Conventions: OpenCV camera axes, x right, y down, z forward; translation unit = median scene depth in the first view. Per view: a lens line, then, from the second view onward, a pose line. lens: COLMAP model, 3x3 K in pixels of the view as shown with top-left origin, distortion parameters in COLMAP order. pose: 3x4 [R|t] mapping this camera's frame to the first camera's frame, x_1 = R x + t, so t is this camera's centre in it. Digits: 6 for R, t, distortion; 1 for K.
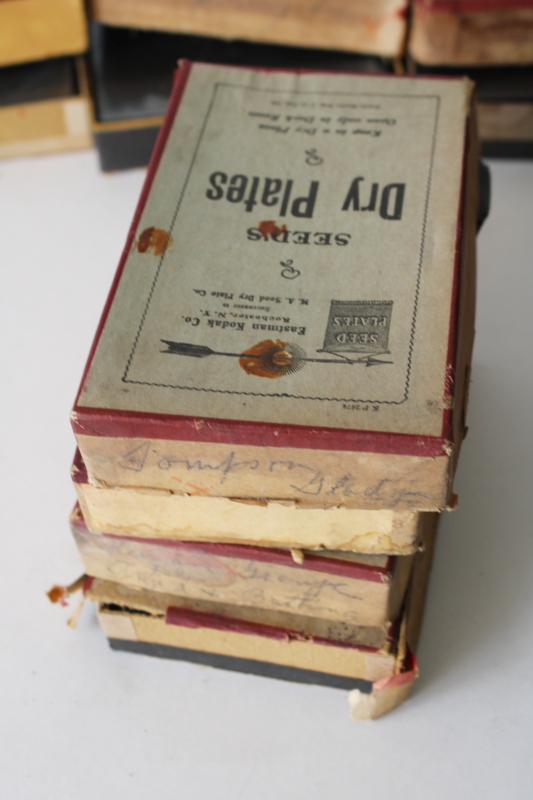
lens RADIAL K [[1160.2, 0, 239.2], [0, 1160.2, 400.6], [0, 0, 1]] dist [-0.013428, -0.007439]
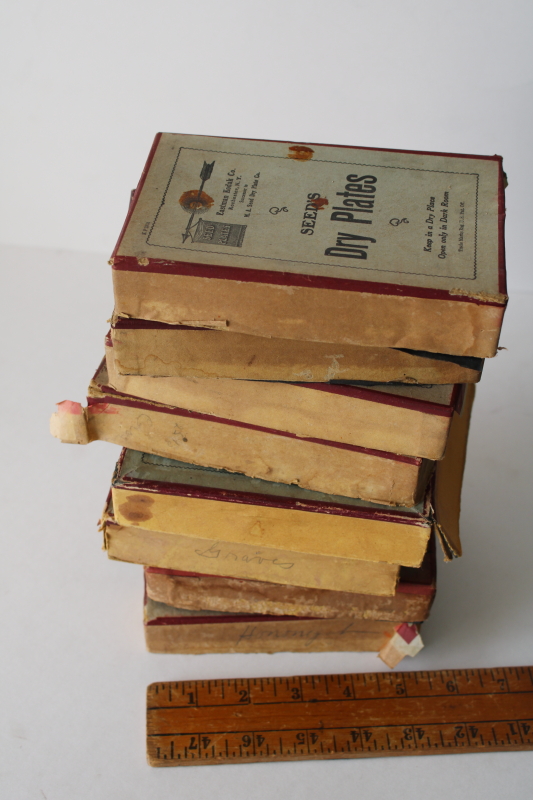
lens RADIAL K [[1160.2, 0, 239.2], [0, 1160.2, 400.6], [0, 0, 1]] dist [-0.013428, -0.007439]
pose [[-0.002250, 0.727680, -0.685913, 1.185571], [-0.770700, 0.435800, 0.464865, -0.631786], [0.637194, 0.529679, 0.559842, 0.275203]]
